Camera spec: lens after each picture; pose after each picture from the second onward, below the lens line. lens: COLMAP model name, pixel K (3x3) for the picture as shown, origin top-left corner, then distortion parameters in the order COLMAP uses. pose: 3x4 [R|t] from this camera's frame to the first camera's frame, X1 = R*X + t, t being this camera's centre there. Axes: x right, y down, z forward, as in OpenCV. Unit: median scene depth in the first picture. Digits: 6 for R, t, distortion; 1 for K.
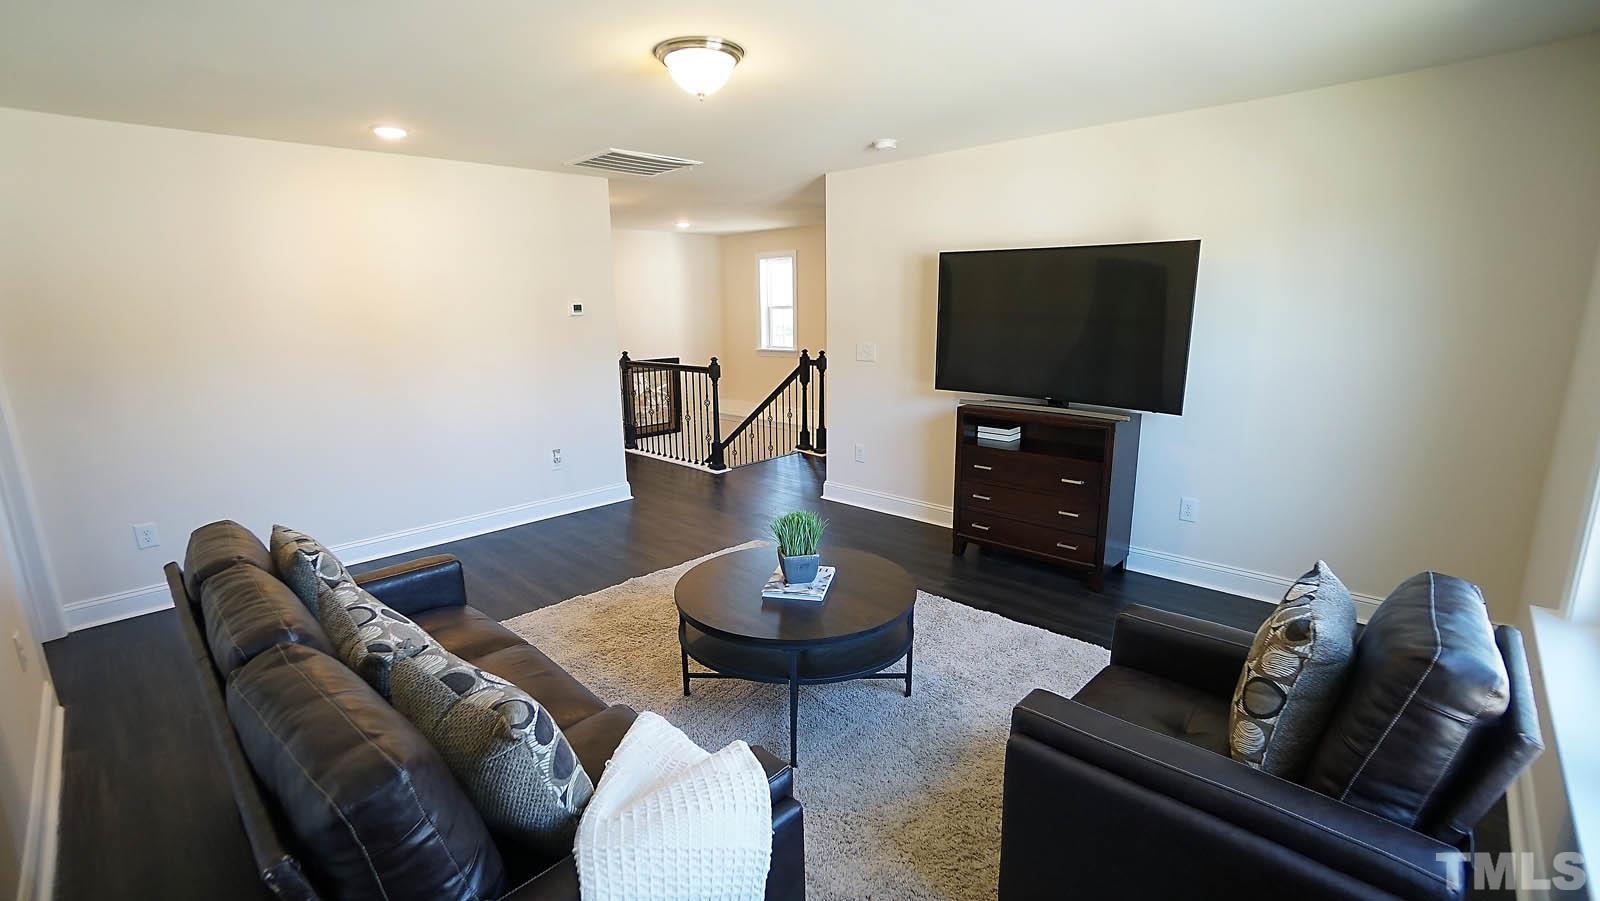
lens RADIAL K [[706.0, 0, 788.2], [0, 706.0, 453.2], [0, 0, 1]] dist [-0.070802, 0.029255]
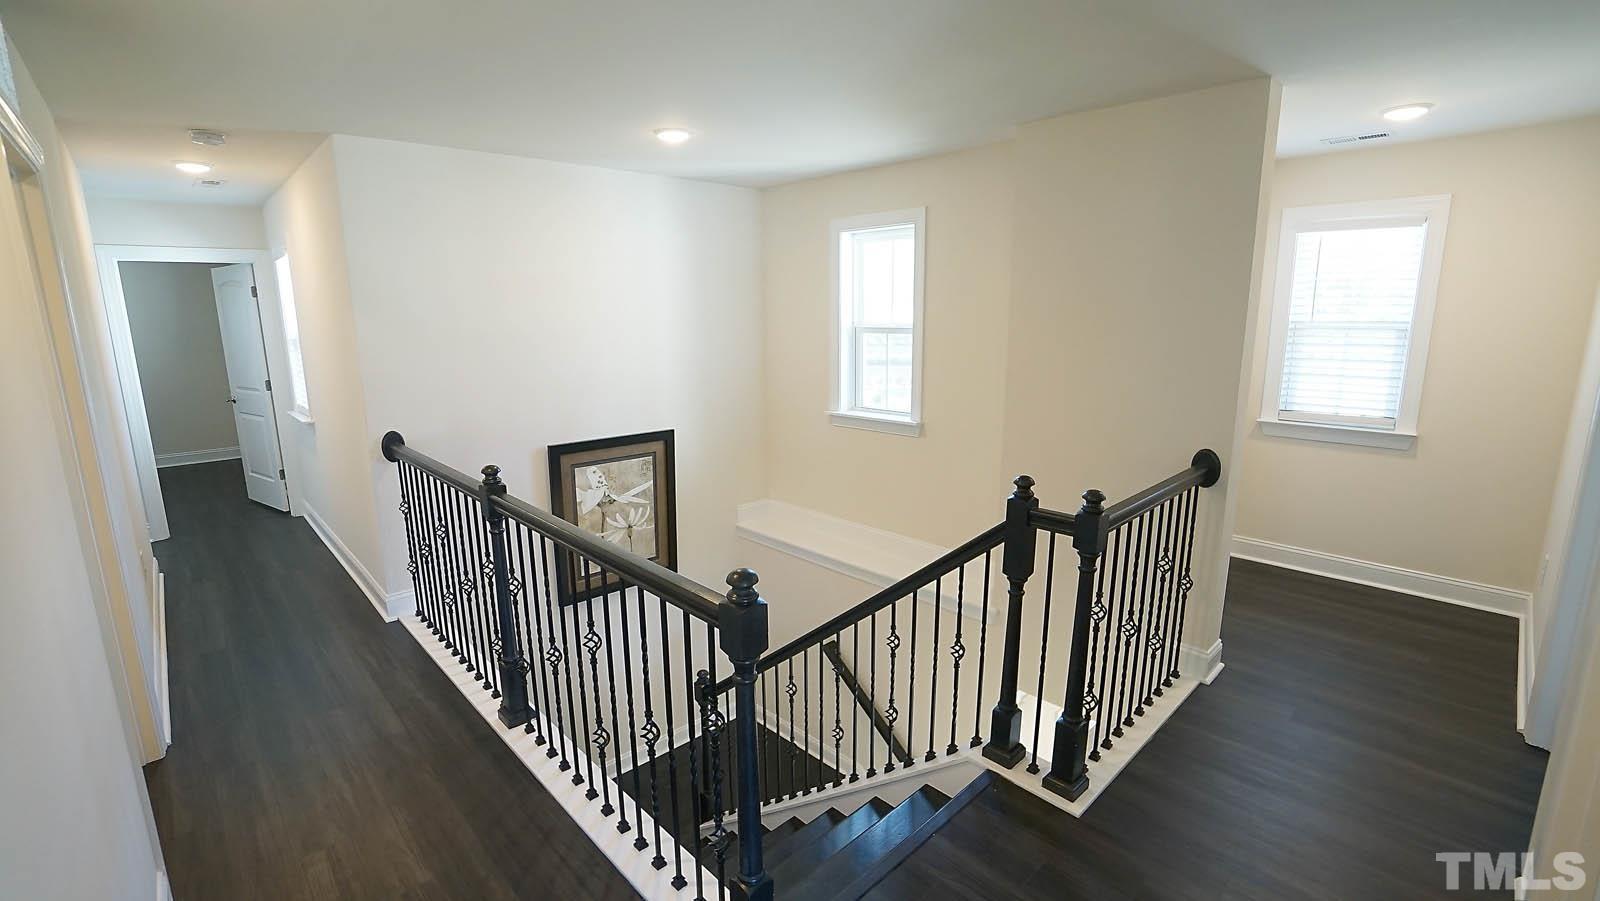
lens RADIAL K [[706.0, 0, 788.2], [0, 706.0, 453.2], [0, 0, 1]] dist [-0.070802, 0.029255]
pose [[0.999263, 0.009750, -0.037113, -0.063134], [-0.009971, 0.999934, -0.005768, -0.132394], [0.037055, 0.006134, 0.999294, 0.574533]]
